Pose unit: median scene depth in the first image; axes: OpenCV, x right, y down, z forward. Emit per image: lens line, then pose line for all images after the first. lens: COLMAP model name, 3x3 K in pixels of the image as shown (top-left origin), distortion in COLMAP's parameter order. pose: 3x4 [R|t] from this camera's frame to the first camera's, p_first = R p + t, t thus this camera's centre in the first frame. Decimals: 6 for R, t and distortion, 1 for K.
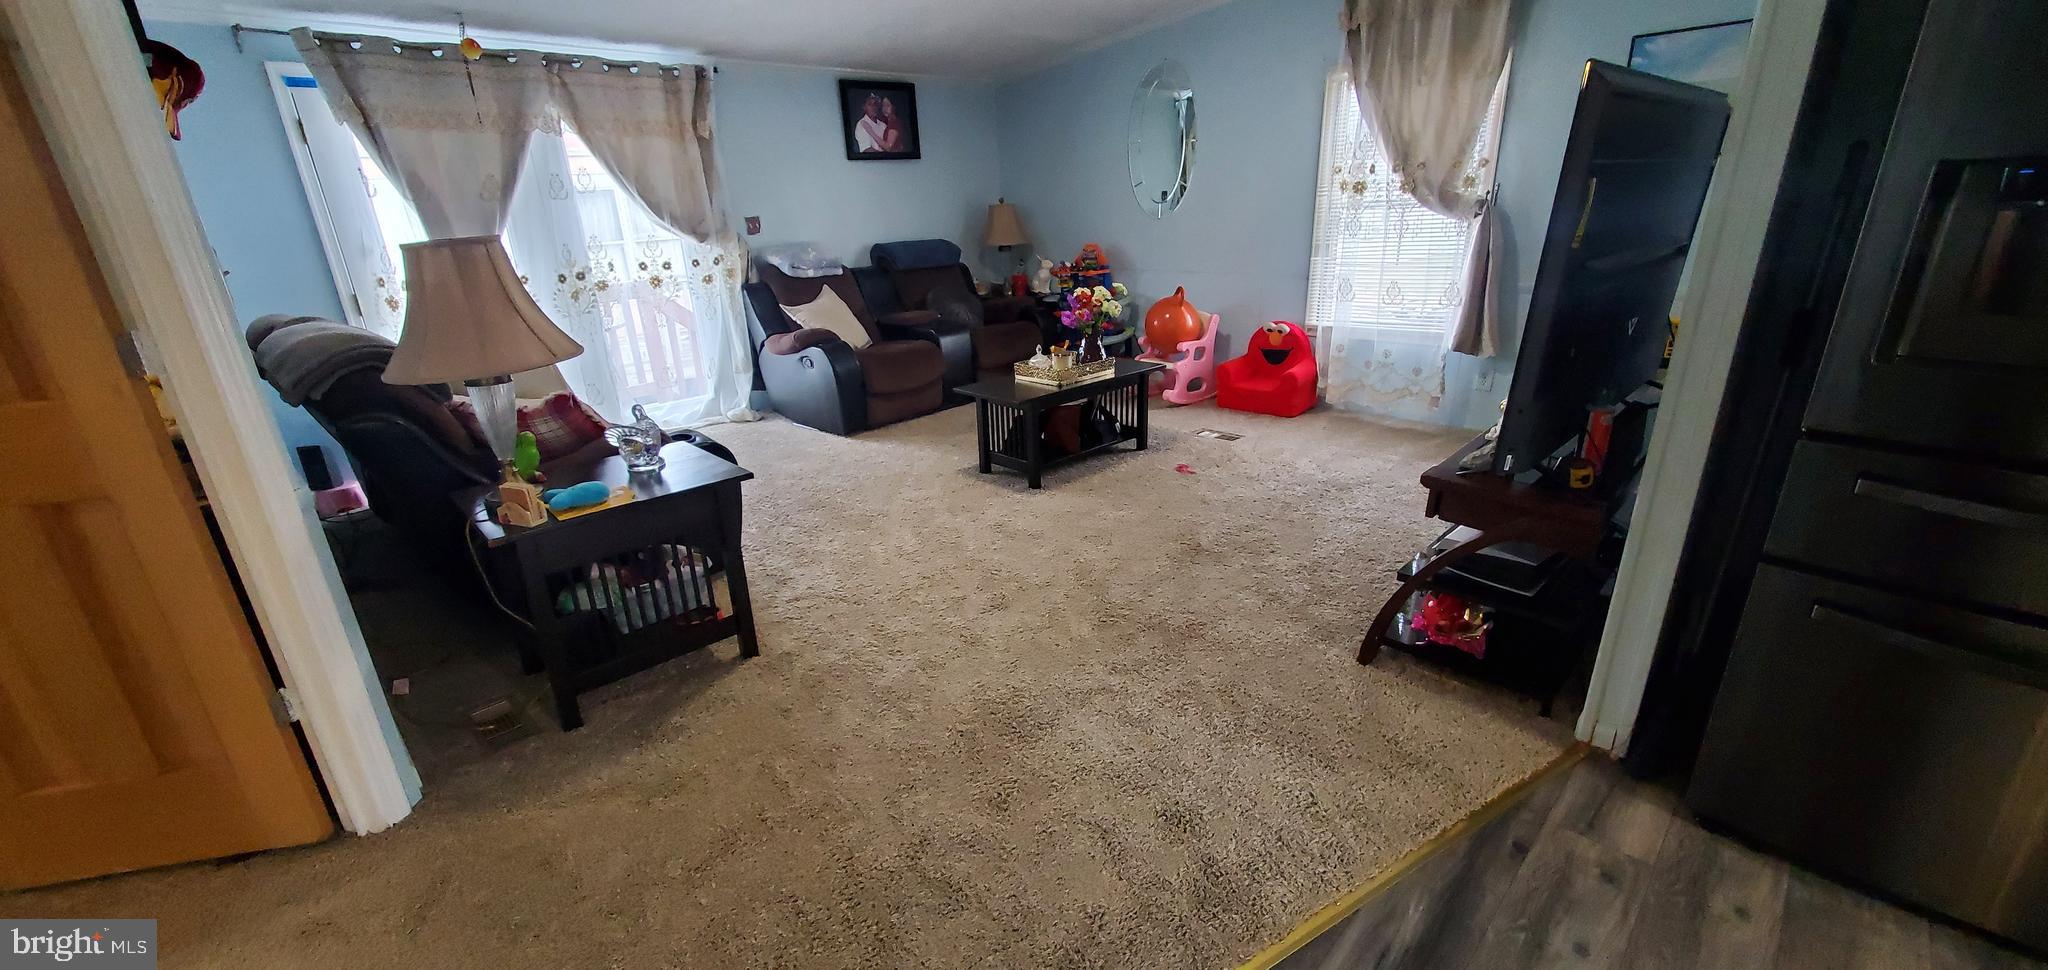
lens RADIAL K [[817.6, 0, 1025.9], [0, 817.6, 488.4], [0, 0, 1]] dist [0.000044, -0.000038]
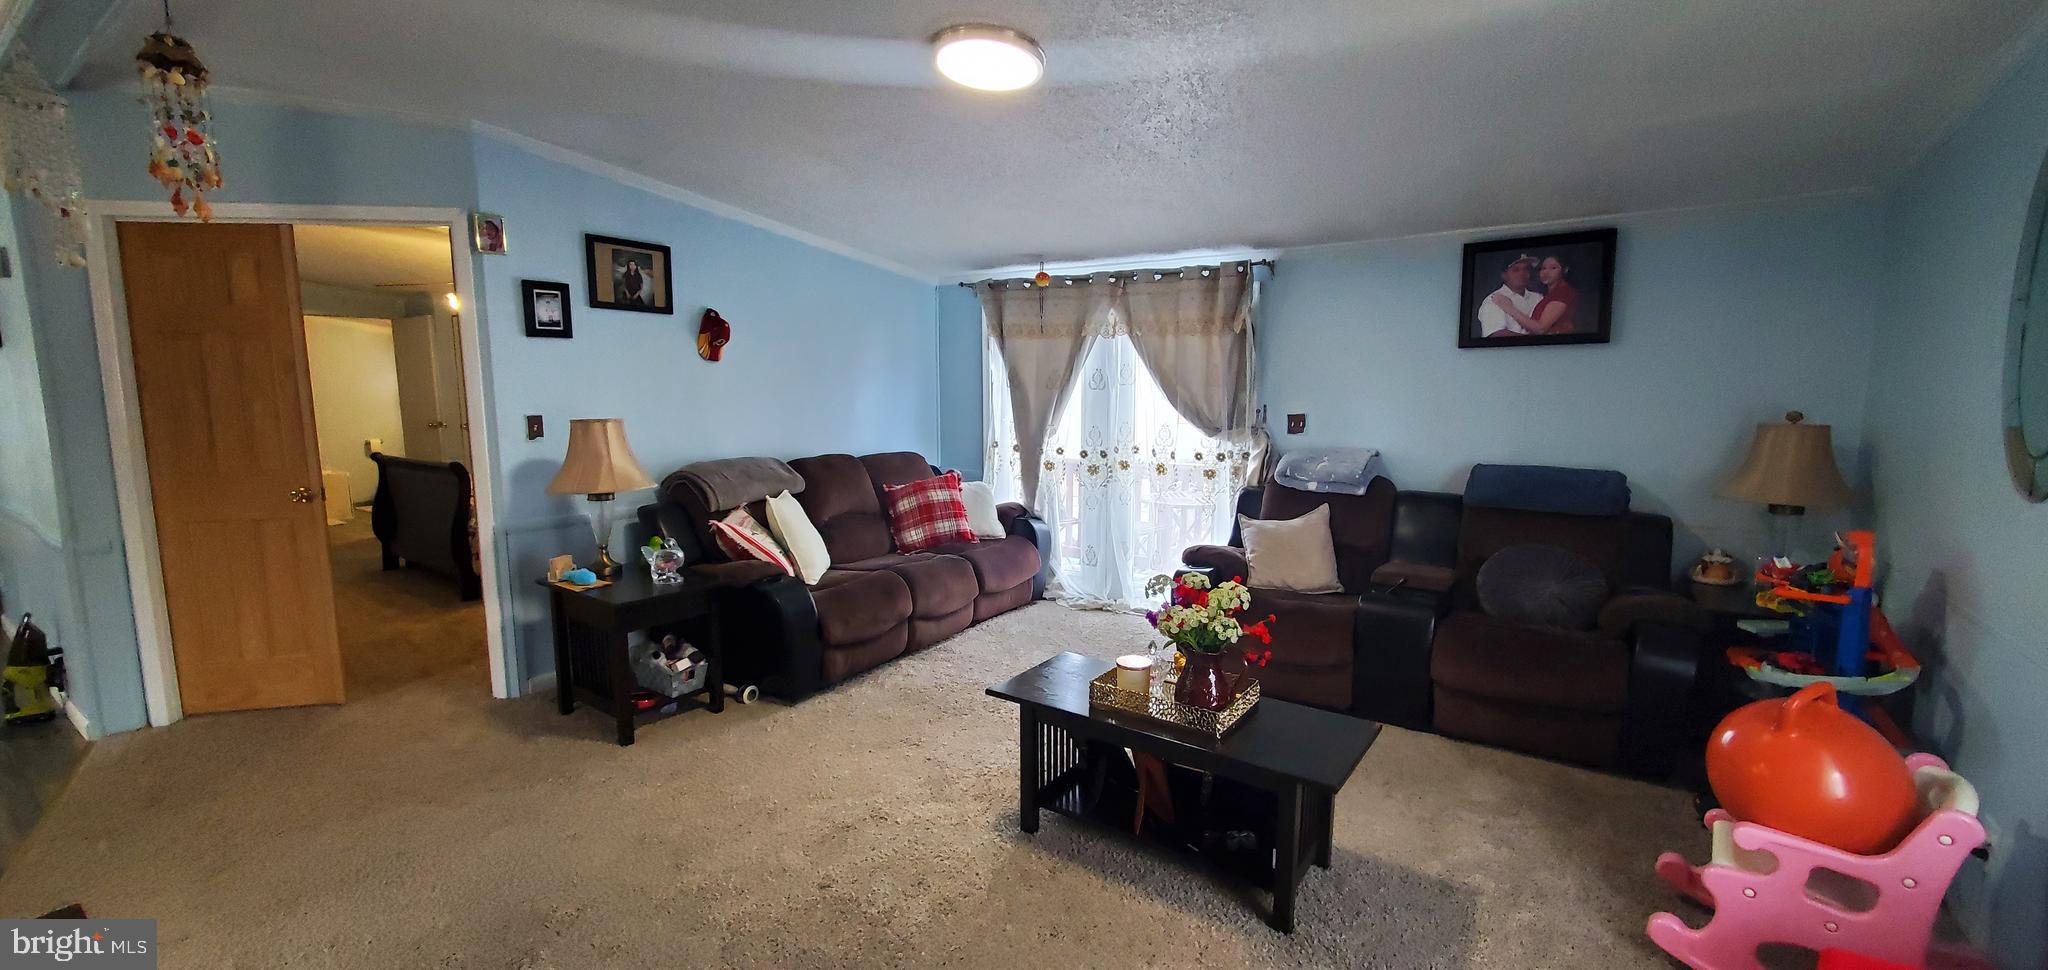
lens RADIAL K [[817.6, 0, 1025.9], [0, 817.6, 488.4], [0, 0, 1]] dist [0.000044, -0.000038]
pose [[0.173339, 0.157609, -0.972169, 0.489572], [-0.337754, 0.936762, 0.091647, -0.255027], [0.925135, 0.312469, 0.215611, 0.606690]]
